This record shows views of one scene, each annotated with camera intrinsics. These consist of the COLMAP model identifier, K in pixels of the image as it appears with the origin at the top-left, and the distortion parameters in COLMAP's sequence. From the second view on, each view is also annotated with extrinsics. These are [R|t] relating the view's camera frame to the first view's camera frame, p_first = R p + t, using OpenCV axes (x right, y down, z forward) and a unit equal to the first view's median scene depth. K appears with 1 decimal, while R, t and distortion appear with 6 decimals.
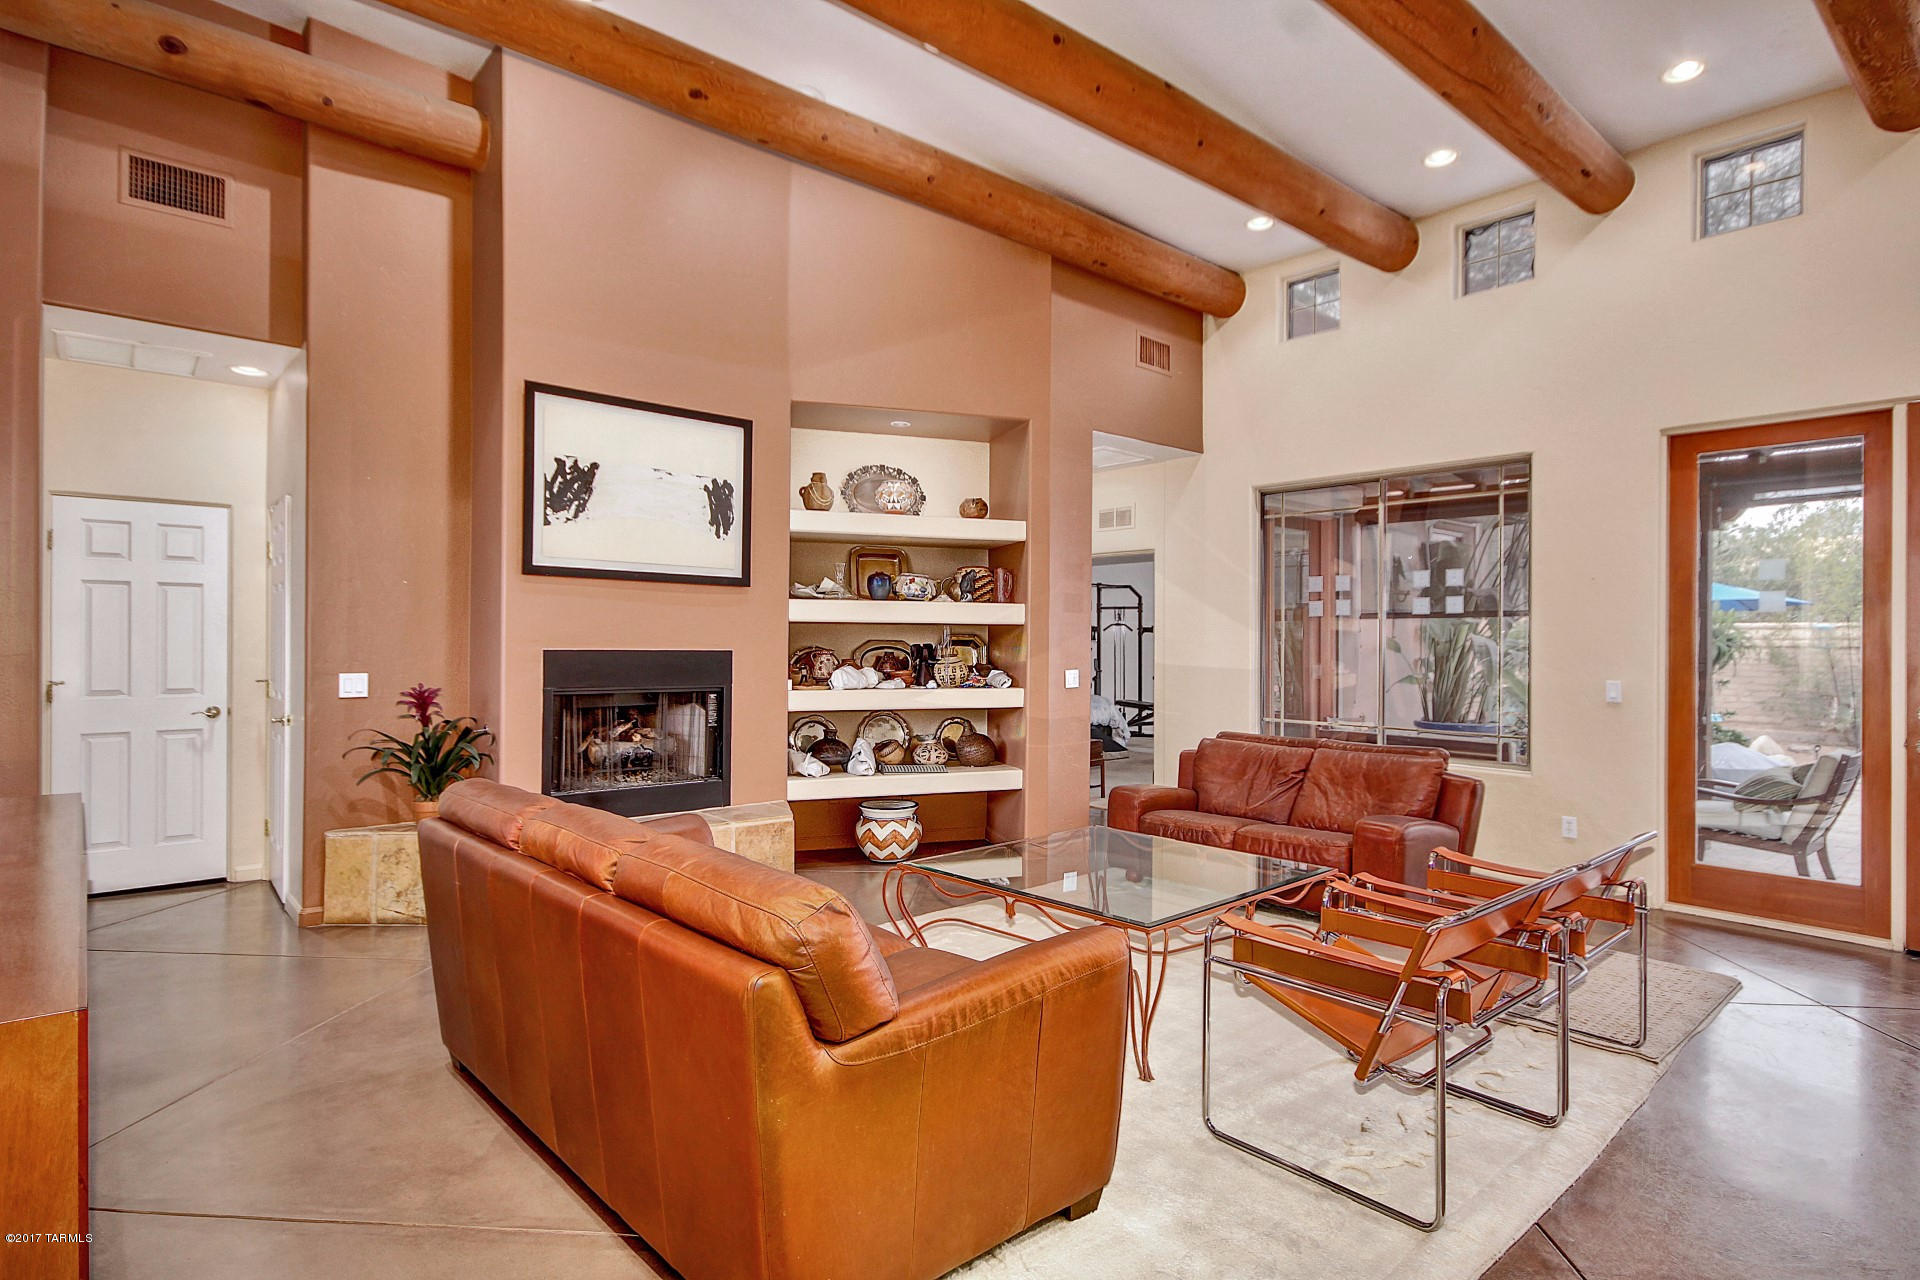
lens RADIAL K [[1023.8, 0, 959.1], [0, 1023.8, 643.7], [0, 0, 1]] dist [-0.003525, 0.000122]
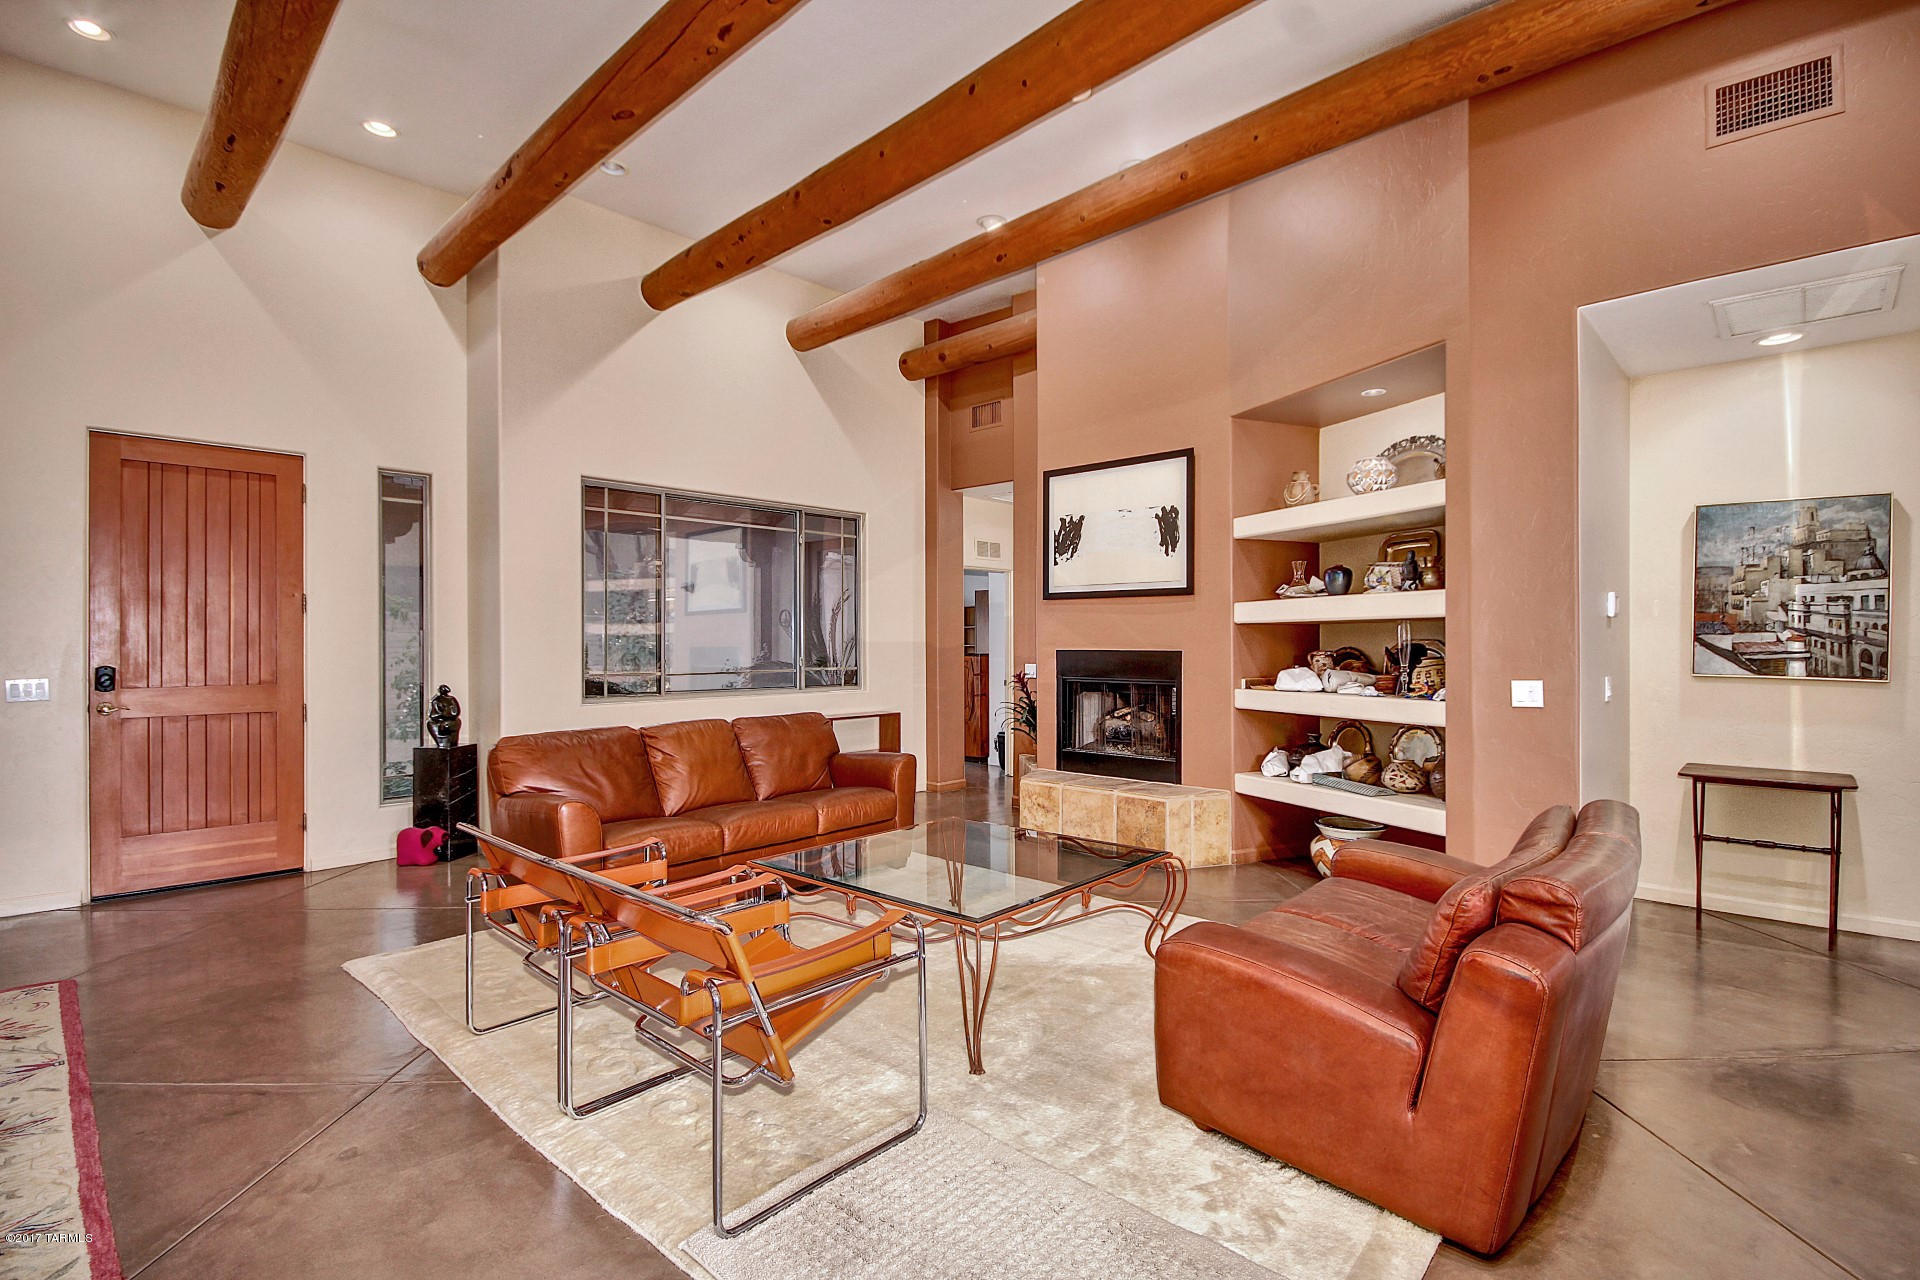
lens RADIAL K [[885.8, 0, 969.5], [0, 885.8, 638.2], [0, 0, 1]] dist [-0.001387, -0.001023]
pose [[0.084295, -0.006901, -0.996417, 0.758787], [0.007950, 0.999949, -0.006253, -0.003243], [0.996409, -0.007394, 0.084345, 0.677003]]
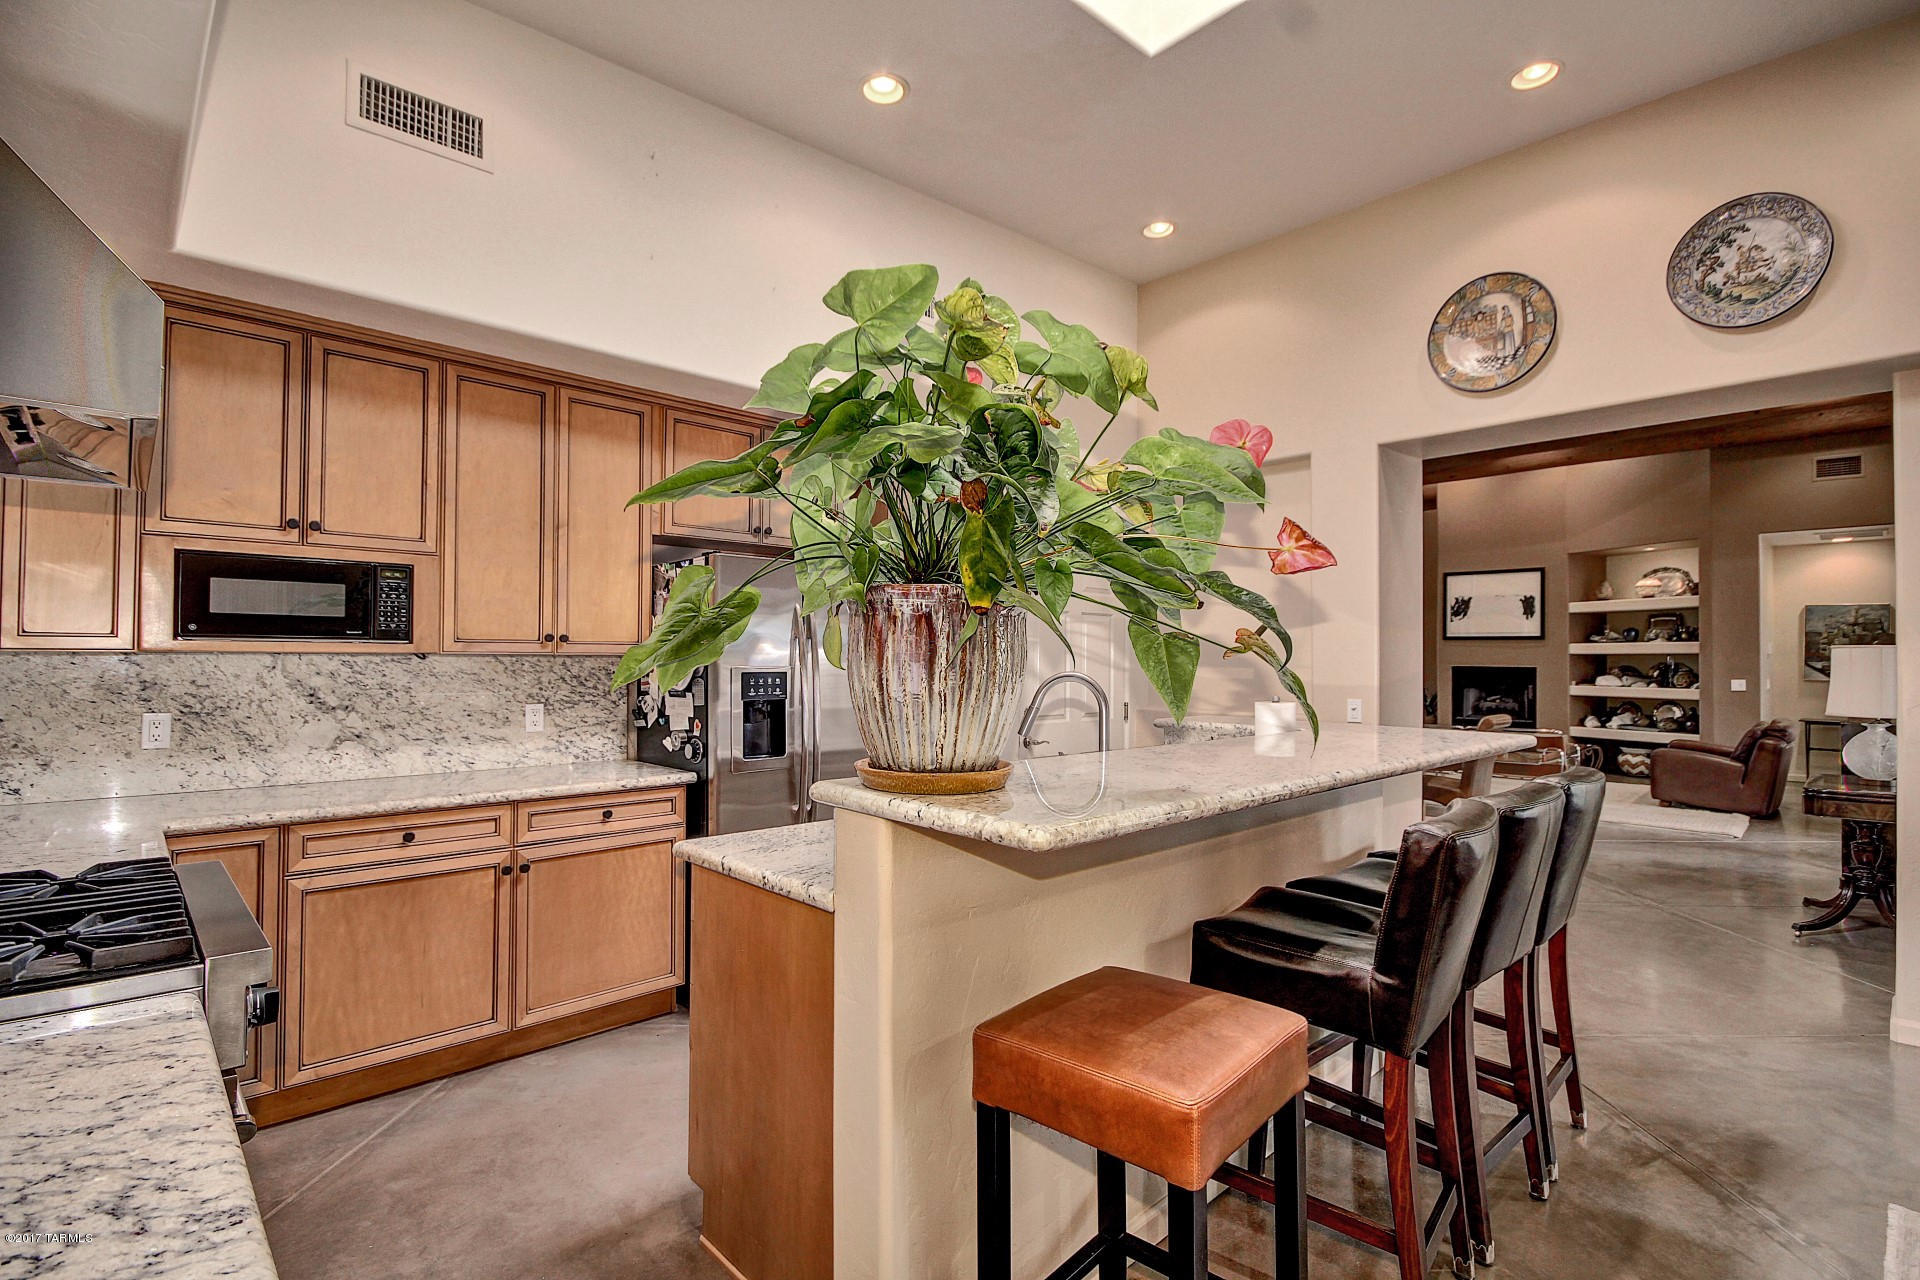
lens RADIAL K [[885.8, 0, 971.2], [0, 885.8, 646.4], [0, 0, 1]] dist [-0.001387, -0.001023]
pose [[0.035222, -0.013173, -0.999293, 1.760125], [0.004067, 0.999907, -0.013037, -0.019594], [0.999371, -0.003605, 0.035272, -0.365584]]
